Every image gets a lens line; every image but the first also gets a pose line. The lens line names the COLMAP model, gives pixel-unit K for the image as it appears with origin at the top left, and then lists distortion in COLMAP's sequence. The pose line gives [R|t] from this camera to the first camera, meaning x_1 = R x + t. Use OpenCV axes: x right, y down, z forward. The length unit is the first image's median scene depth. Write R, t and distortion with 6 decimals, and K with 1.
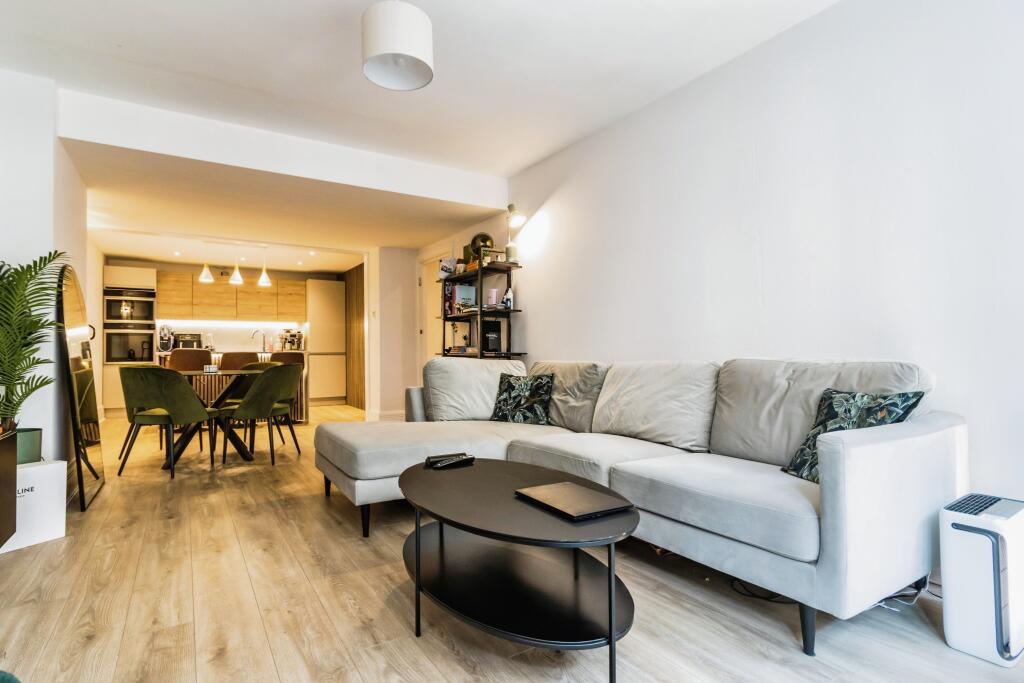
lens RADIAL K [[502.9, 0, 504.3], [0, 502.9, 349.0], [0, 0, 1]] dist [-0.001583, -0.000196]
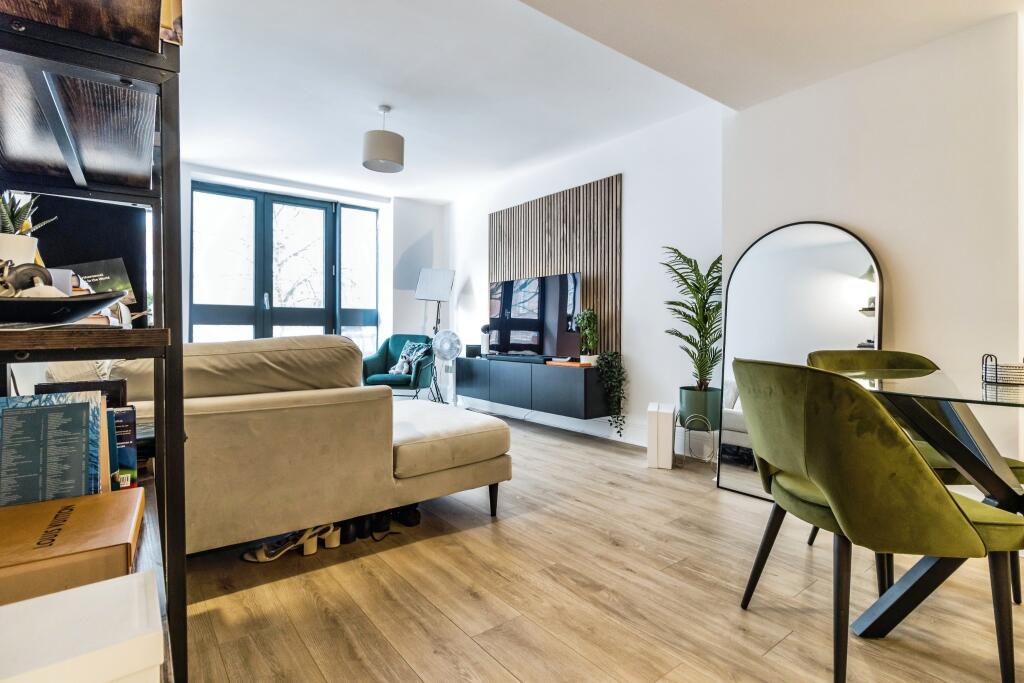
lens RADIAL K [[495.3, 0, 507.0], [0, 495.3, 328.1], [0, 0, 1]] dist [0.000552, 0.000481]
pose [[-0.994953, 0.001699, -0.100325, -0.130273], [0.002583, 0.999959, -0.008686, 0.006734], [0.100306, -0.008901, -0.994917, 0.771896]]
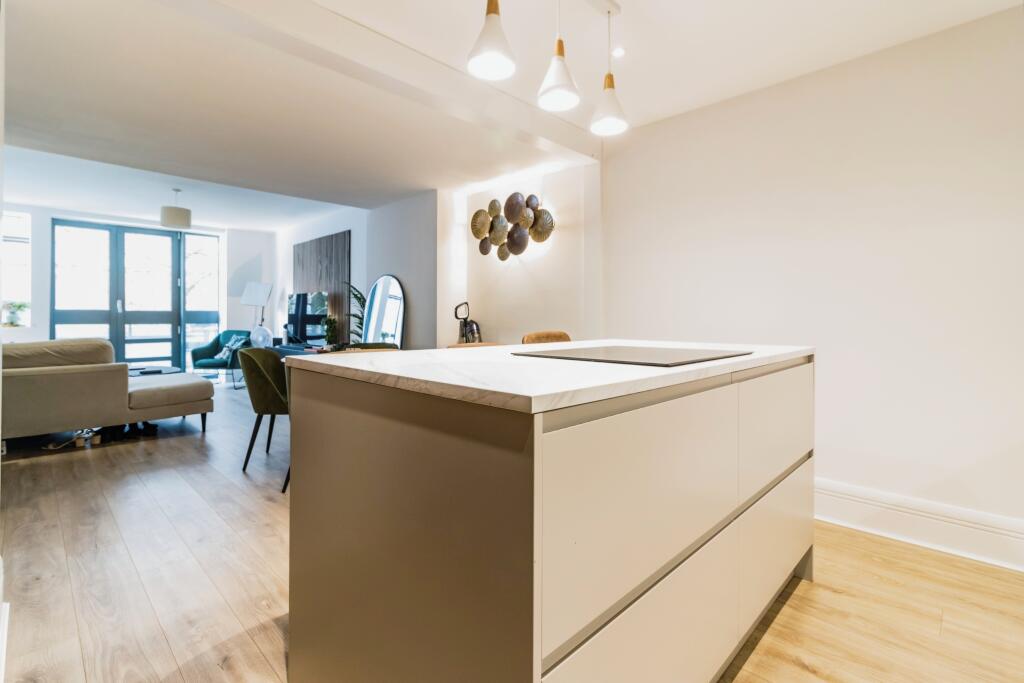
lens RADIAL K [[467.8, 0, 512.5], [0, 467.8, 319.5], [0, 0, 1]] dist [0.000705, -0.000010]
pose [[-0.971015, 0.006593, -0.238927, -0.392337], [0.006781, 0.999977, 0.000033, -0.009170], [0.238922, -0.001588, -0.971038, 1.107936]]
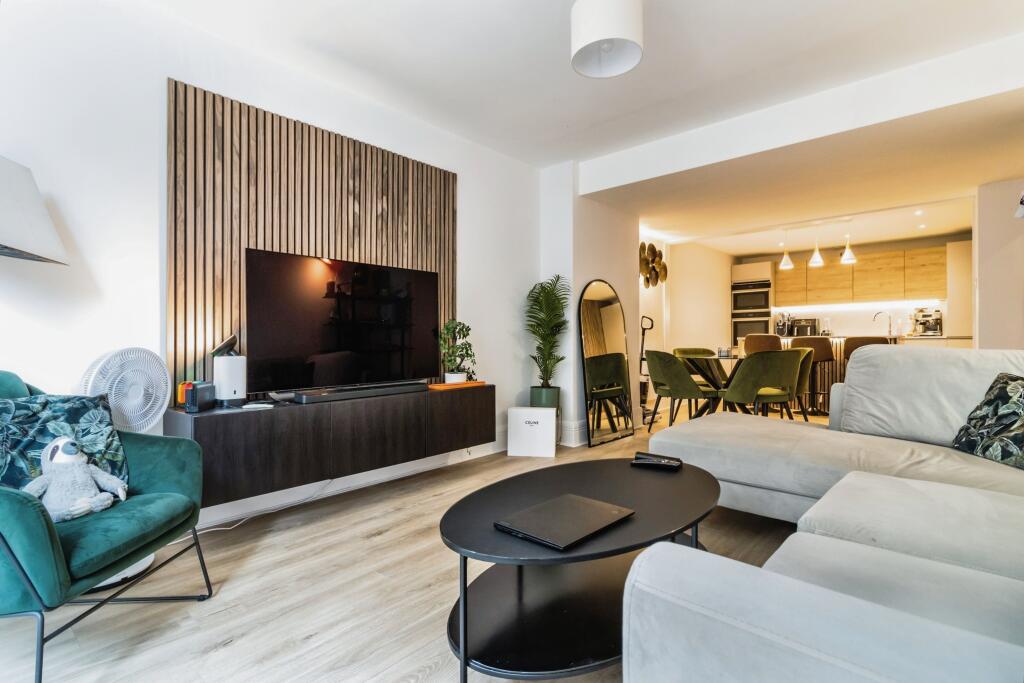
lens RADIAL K [[497.8, 0, 510.2], [0, 497.8, 346.6], [0, 0, 1]] dist [-0.000507, 0.000308]
pose [[0.278003, 0.013395, -0.960487, 0.198445], [0.014026, 0.999740, 0.018002, -0.000526], [0.960478, -0.018477, 0.277743, 0.147934]]
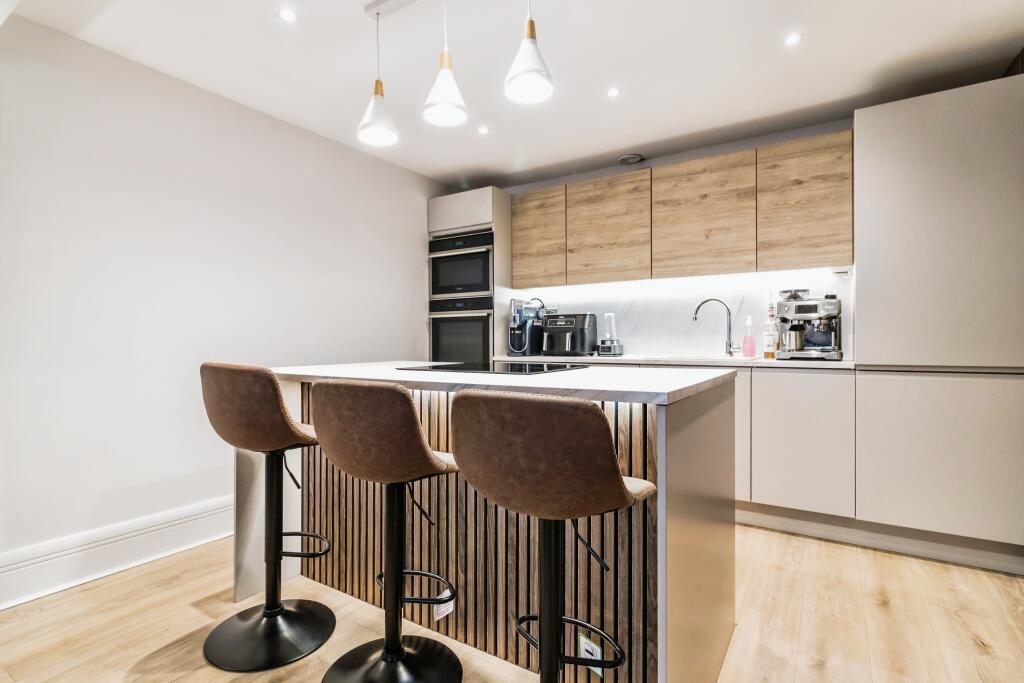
lens RADIAL K [[498.1, 0, 496.9], [0, 498.1, 338.6], [0, 0, 1]] dist [0.000343, 0.000239]
pose [[0.407039, 0.003958, -0.913402, -0.244930], [0.005572, 0.999961, 0.006816, -0.012180], [0.913394, -0.007864, 0.407001, 0.809492]]
